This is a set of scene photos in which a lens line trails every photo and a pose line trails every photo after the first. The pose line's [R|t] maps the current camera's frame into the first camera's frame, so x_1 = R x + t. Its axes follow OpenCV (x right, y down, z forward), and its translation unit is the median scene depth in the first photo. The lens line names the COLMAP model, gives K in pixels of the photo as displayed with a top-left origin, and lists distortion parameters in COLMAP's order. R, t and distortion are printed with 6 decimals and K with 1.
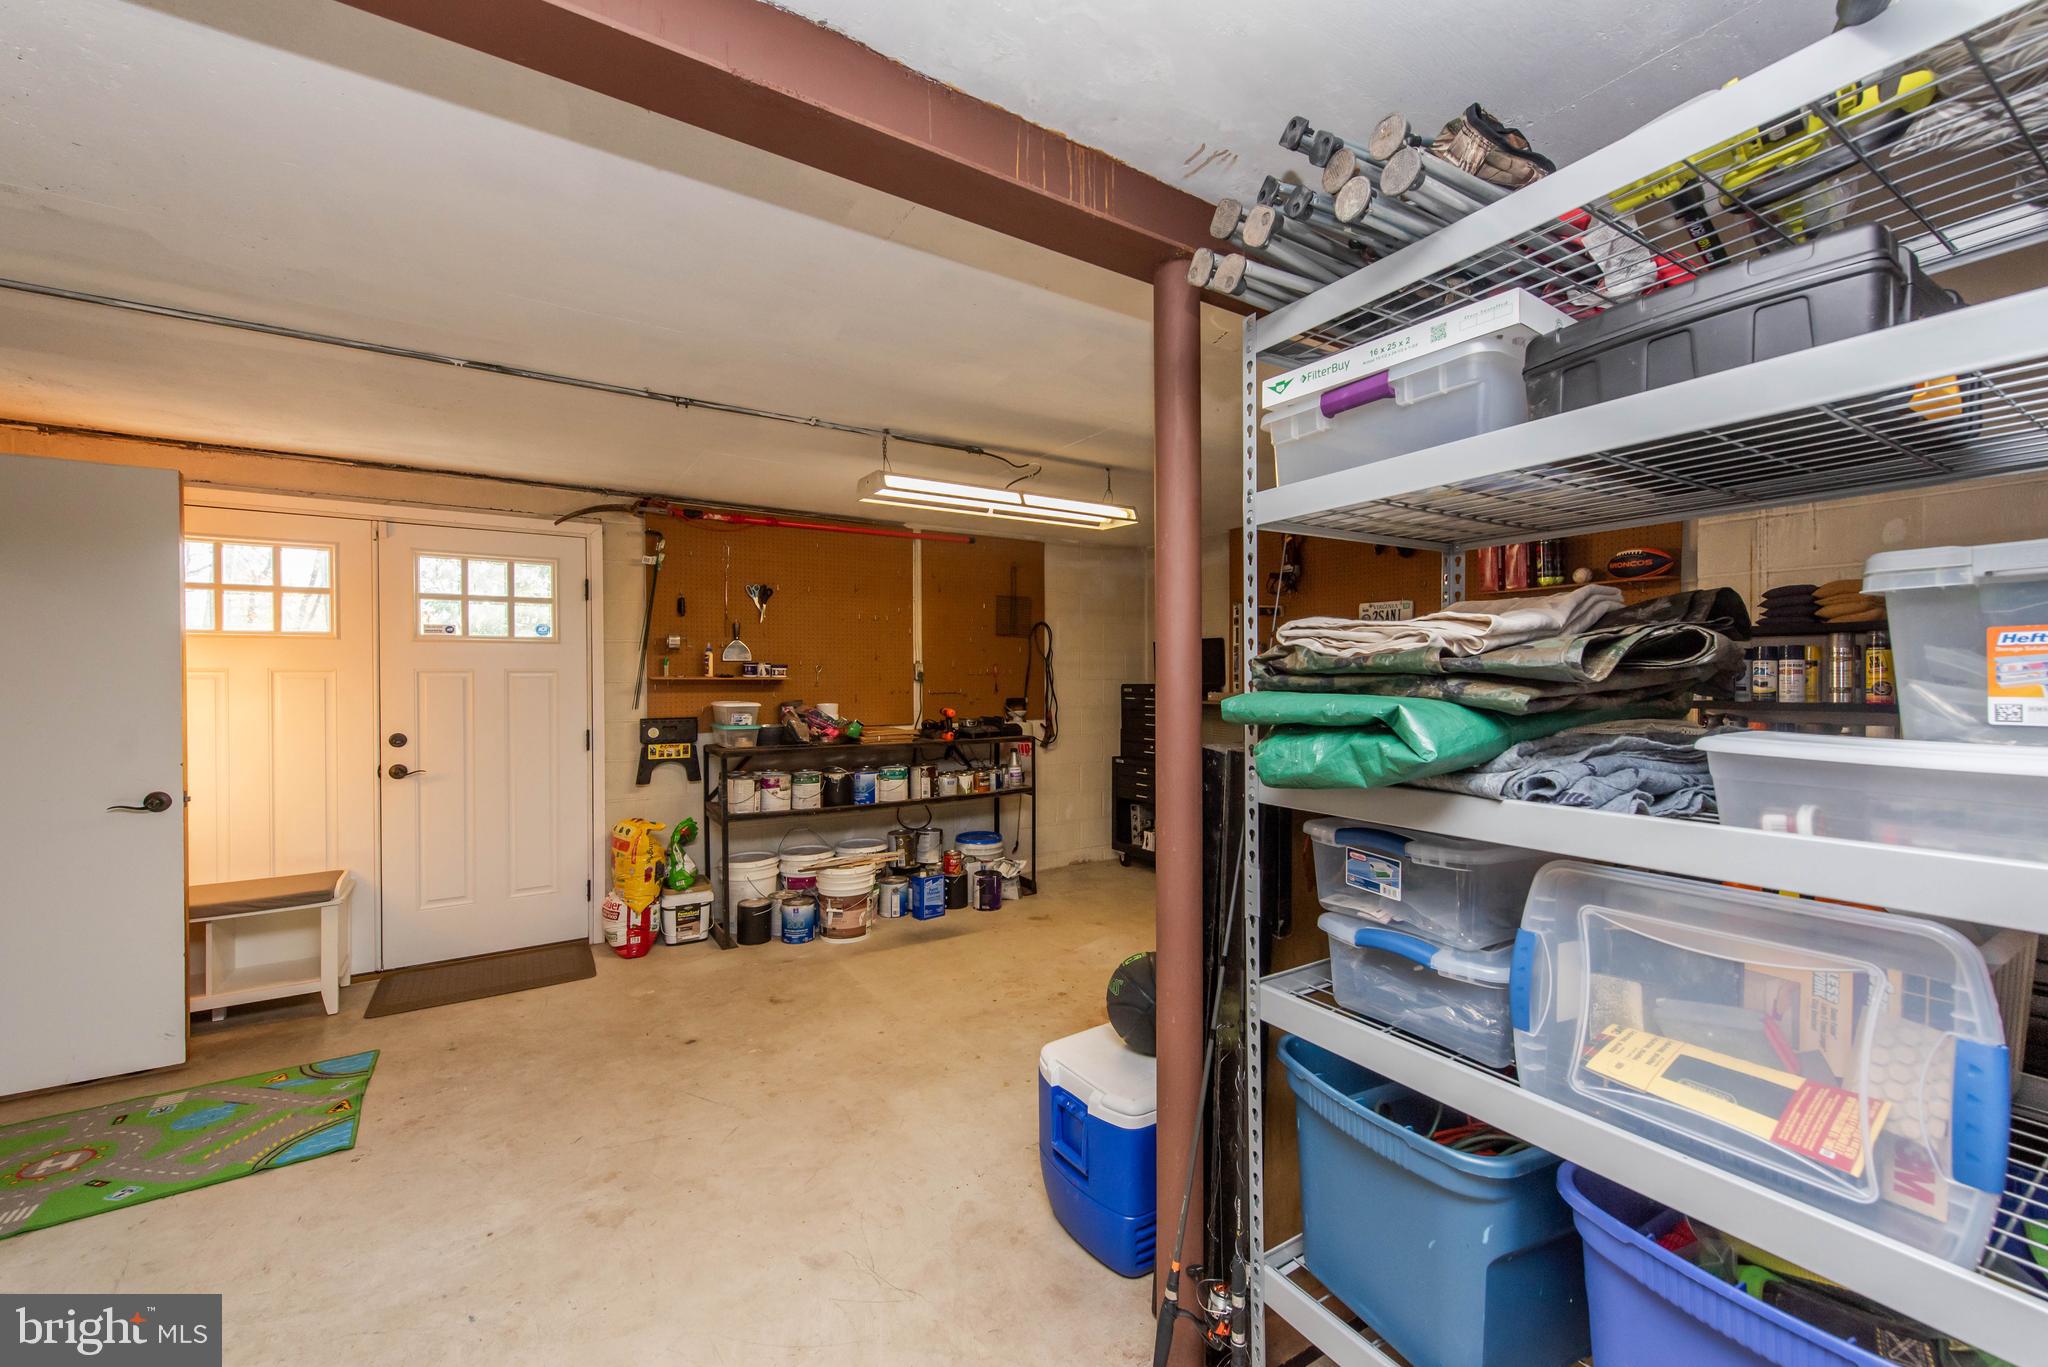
lens RADIAL K [[806.1, 0, 1025.4], [0, 806.1, 677.0], [0, 0, 1]] dist [0.001882, -0.000055]
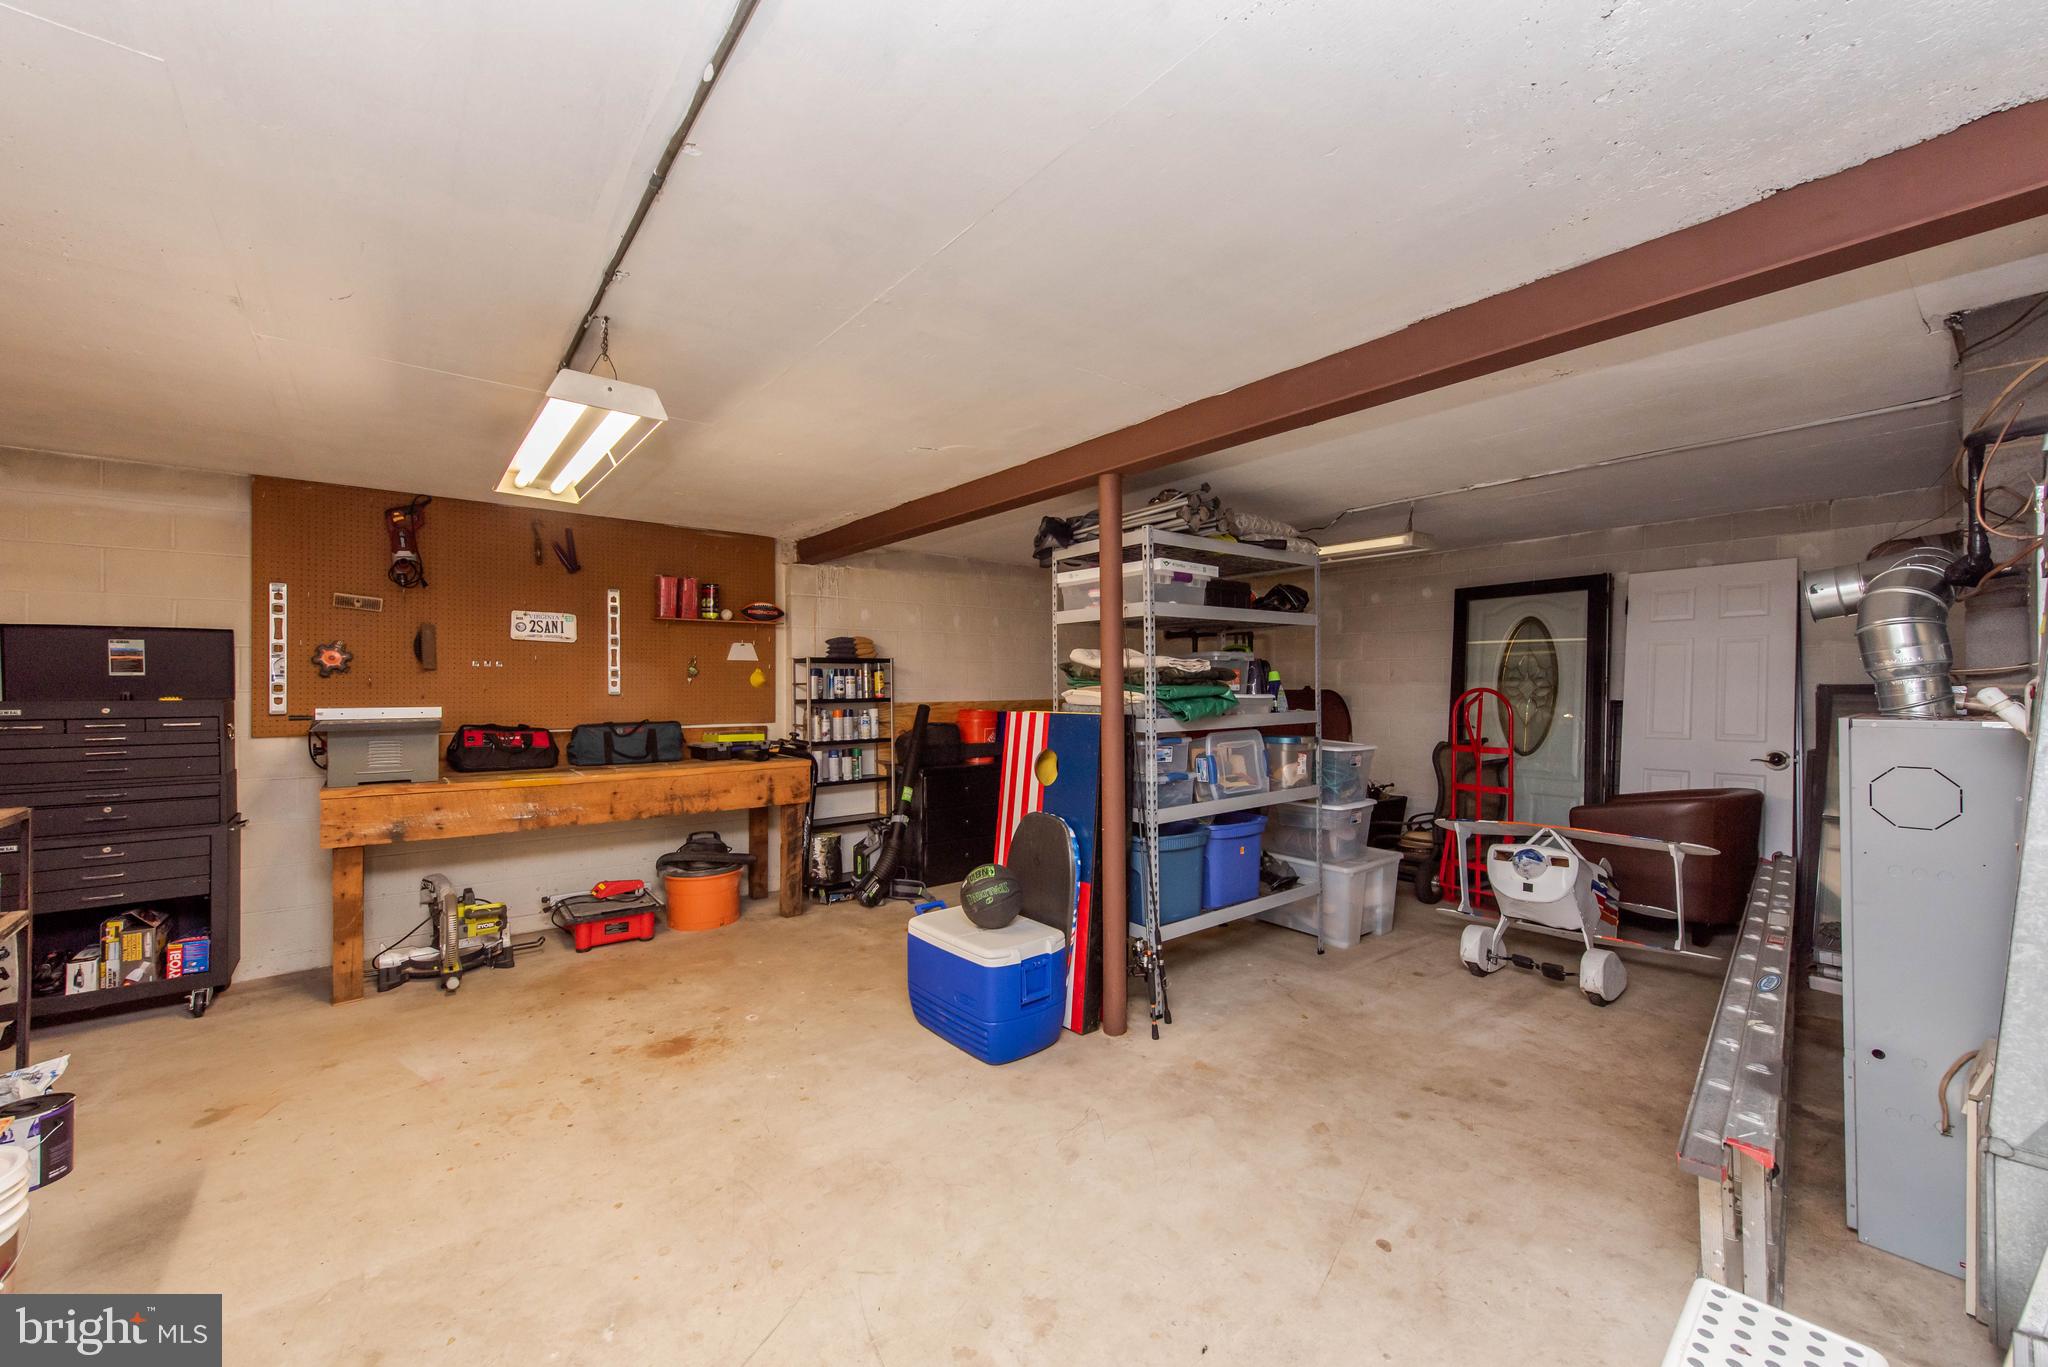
lens RADIAL K [[806.1, 0, 1040.2], [0, 806.1, 685.8], [0, 0, 1]] dist [0.001882, -0.000055]
pose [[-0.122309, 0.002577, 0.992489, -0.976564], [0.008360, 0.999964, -0.001566, 0.007816], [-0.992457, 0.008105, -0.122326, 0.790069]]
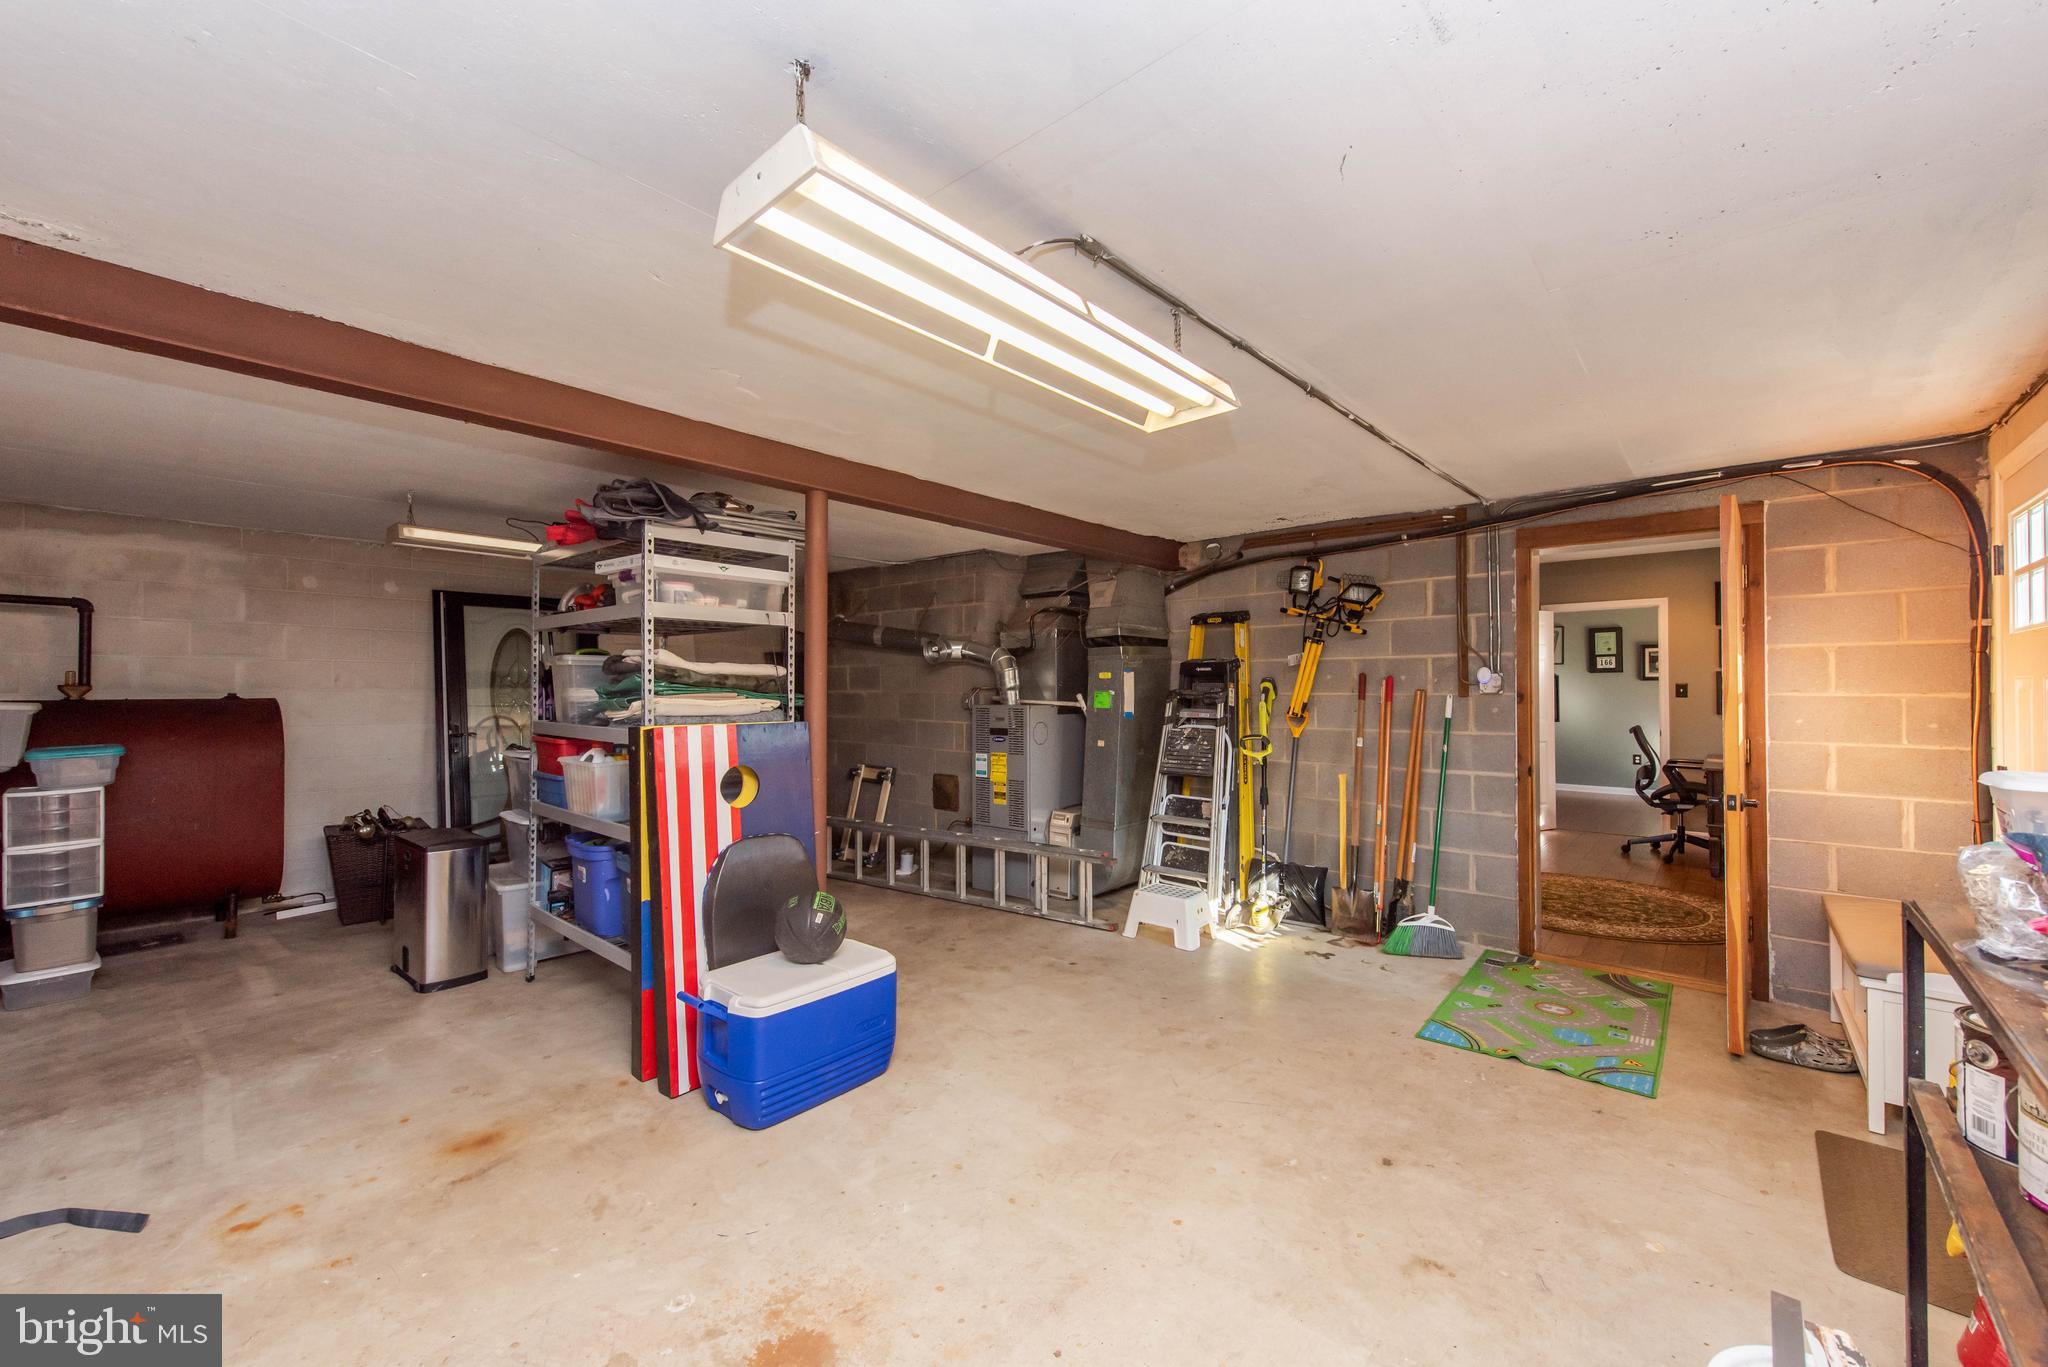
lens RADIAL K [[806.1, 0, 1027.1], [0, 806.1, 689.6], [0, 0, 1]] dist [0.001882, -0.000055]
pose [[-0.958798, 0.005372, -0.284039, 0.139578], [0.003122, 0.999960, 0.008372, -0.007319], [0.284072, 0.007140, -0.958776, 1.742580]]
